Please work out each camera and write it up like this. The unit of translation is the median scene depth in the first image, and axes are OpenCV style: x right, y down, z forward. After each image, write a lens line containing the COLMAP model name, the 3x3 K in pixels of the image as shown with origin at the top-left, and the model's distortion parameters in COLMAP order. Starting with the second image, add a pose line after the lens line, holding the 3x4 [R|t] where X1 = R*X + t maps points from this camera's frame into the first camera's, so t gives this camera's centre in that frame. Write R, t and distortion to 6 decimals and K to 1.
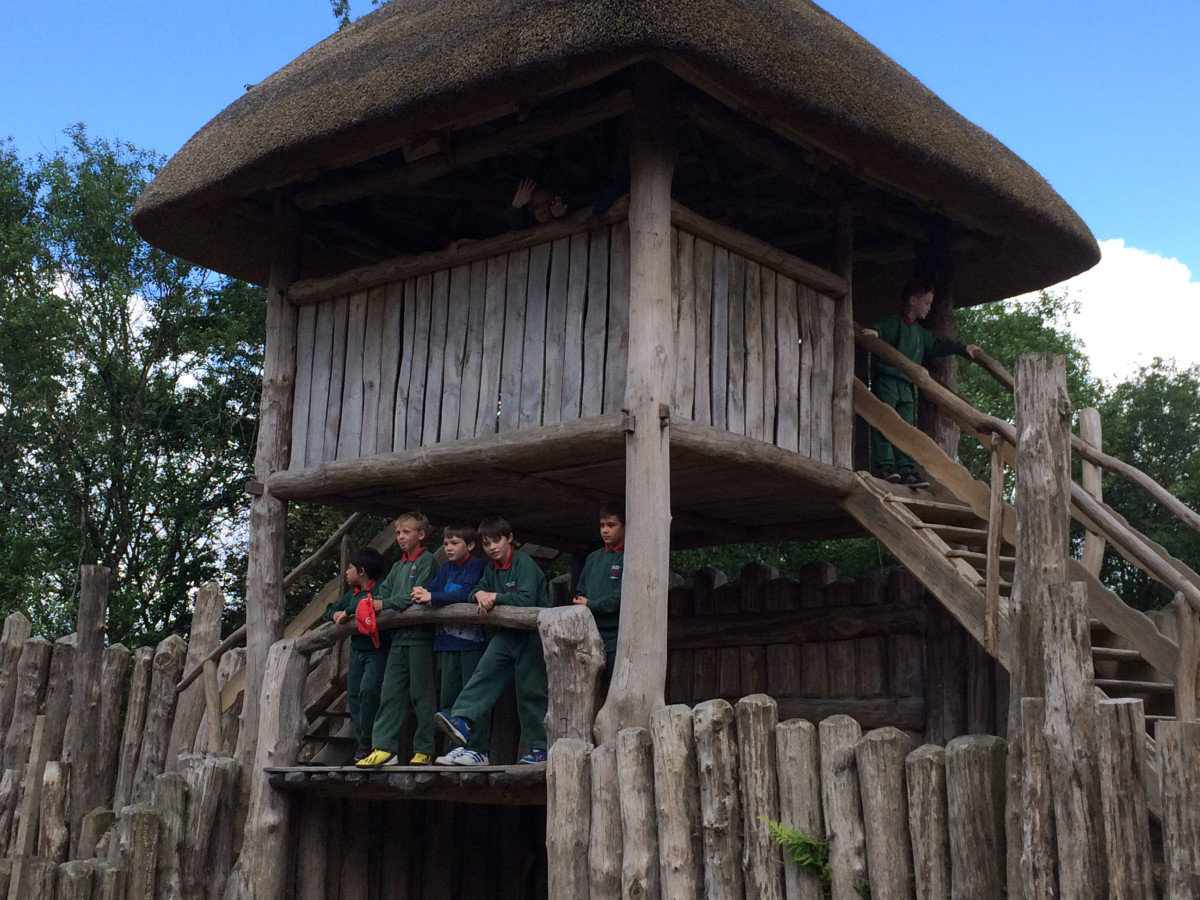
lens RADIAL K [[1681.9, 0, 597.3], [0, 1681.9, 449.9], [0, 0, 1]] dist [0.065184, 0.000000]
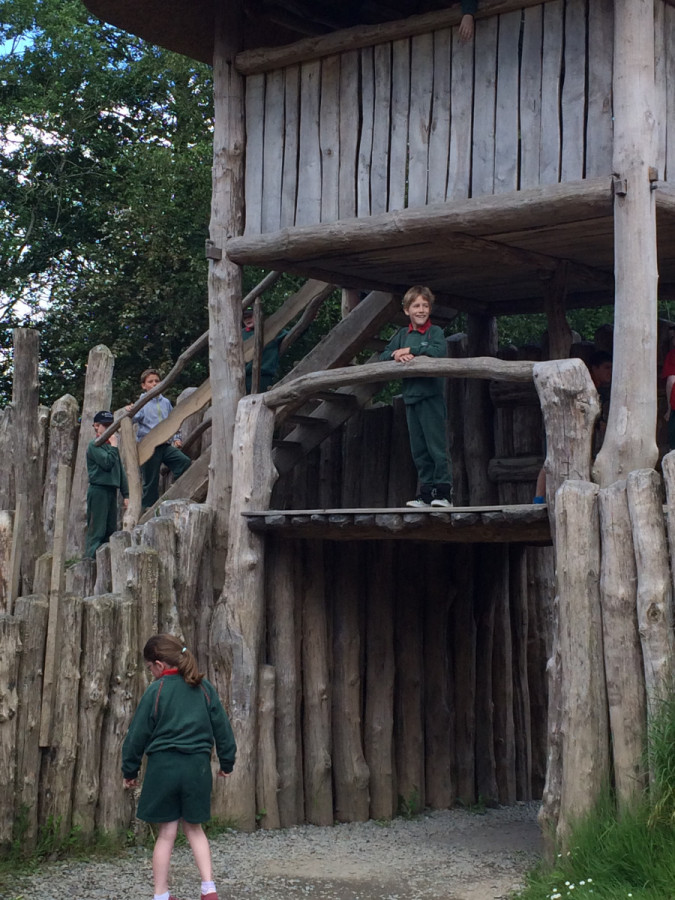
lens RADIAL K [[1613.8, 0, 335.6], [0, 1613.8, 456.8], [0, 0, 1]] dist [0.055500, 0.000000]
pose [[0.999457, -0.013273, 0.030165, -0.180931], [0.008724, 0.989216, 0.146206, 0.001859], [-0.031781, -0.145863, 0.988794, -0.024167]]
